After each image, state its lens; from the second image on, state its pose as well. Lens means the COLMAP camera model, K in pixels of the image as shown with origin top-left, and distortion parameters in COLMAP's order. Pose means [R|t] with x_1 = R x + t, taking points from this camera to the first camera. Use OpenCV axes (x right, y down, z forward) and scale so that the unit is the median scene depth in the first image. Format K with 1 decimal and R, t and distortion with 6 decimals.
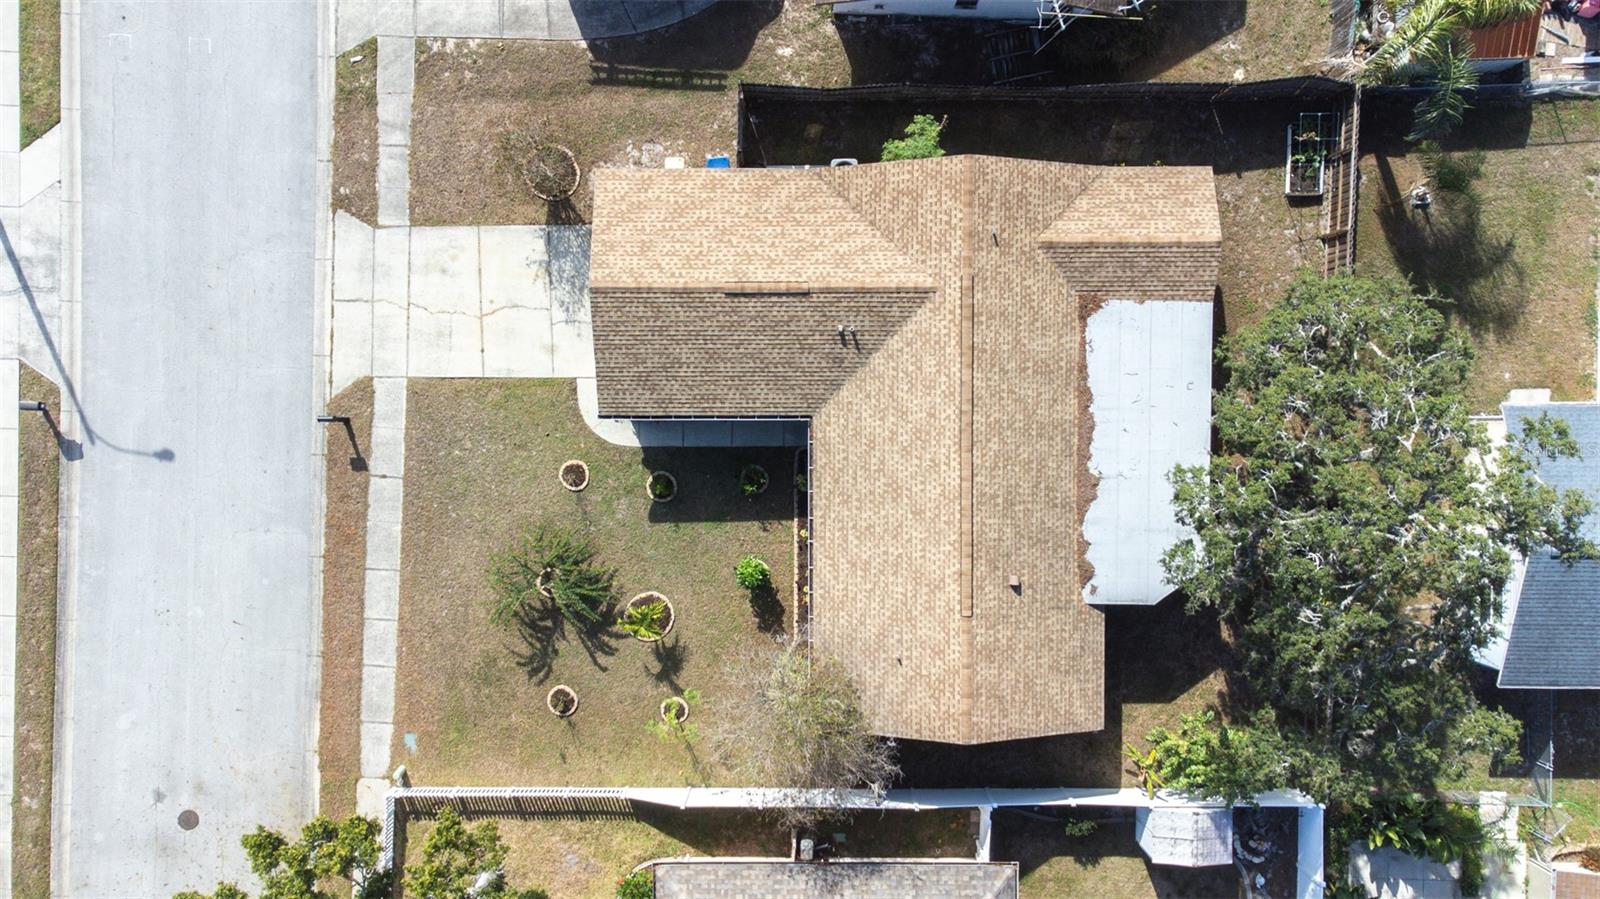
lens RADIAL K [[1165.7, 0, 799.6], [0, 1165.7, 456.8], [0, 0, 1]] dist [0.042605, 0.001651]
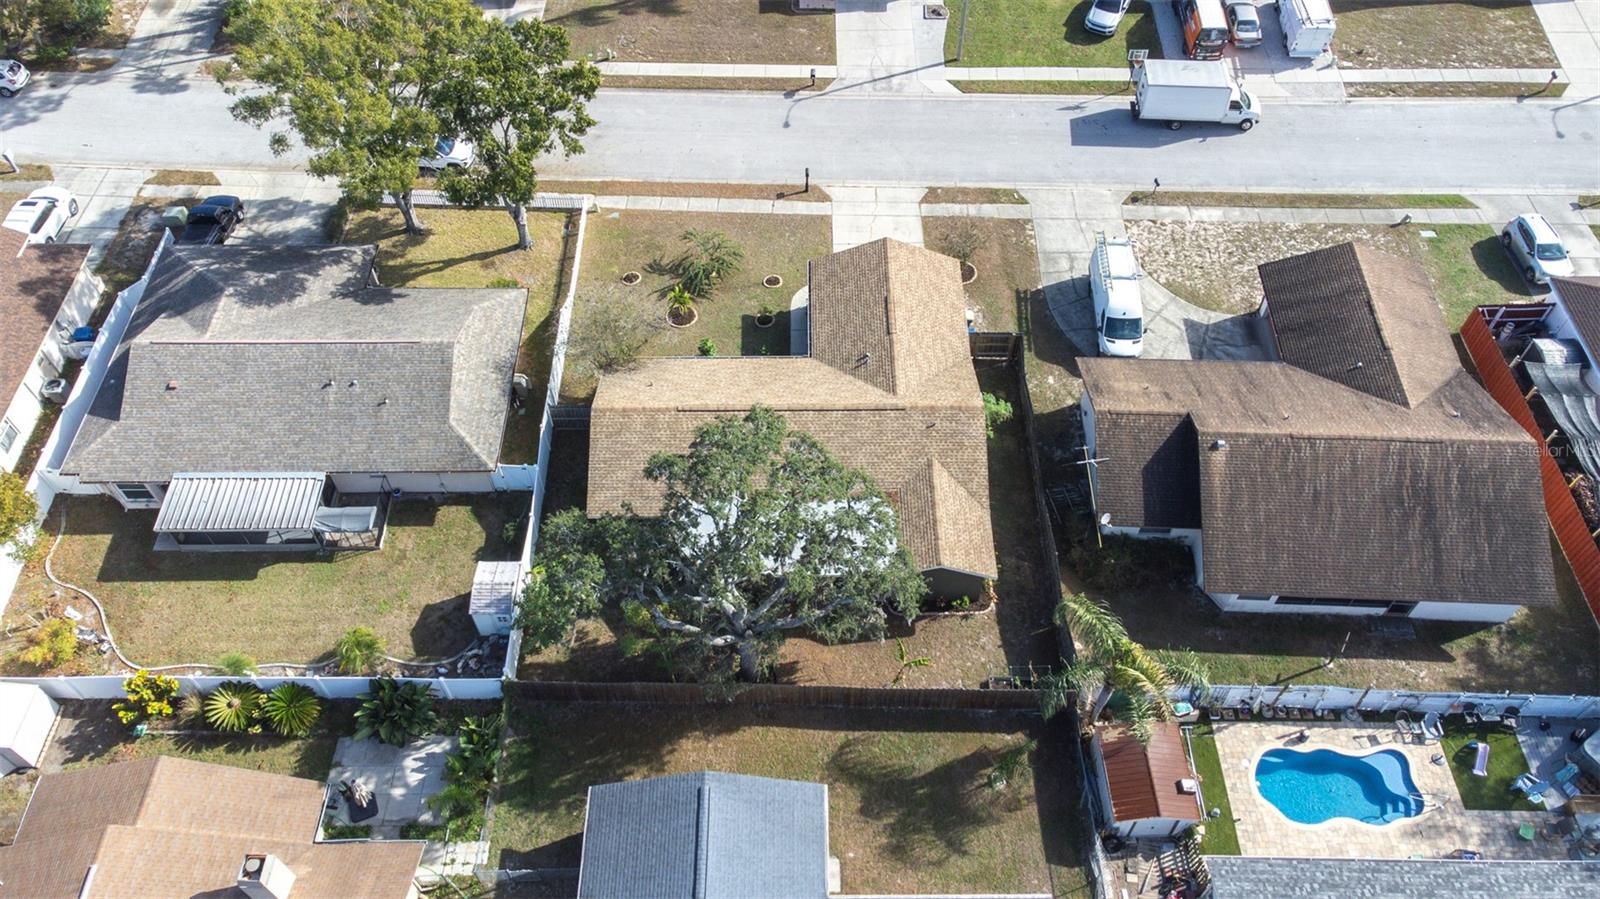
lens RADIAL K [[1165.7, 0, 806.4], [0, 1165.7, 451.0], [0, 0, 1]] dist [0.042605, 0.001651]
pose [[0.005880, 0.807279, -0.590141, 0.942867], [-0.999509, -0.013422, -0.028319, 0.012252], [-0.030782, 0.590018, 0.806803, -0.154146]]
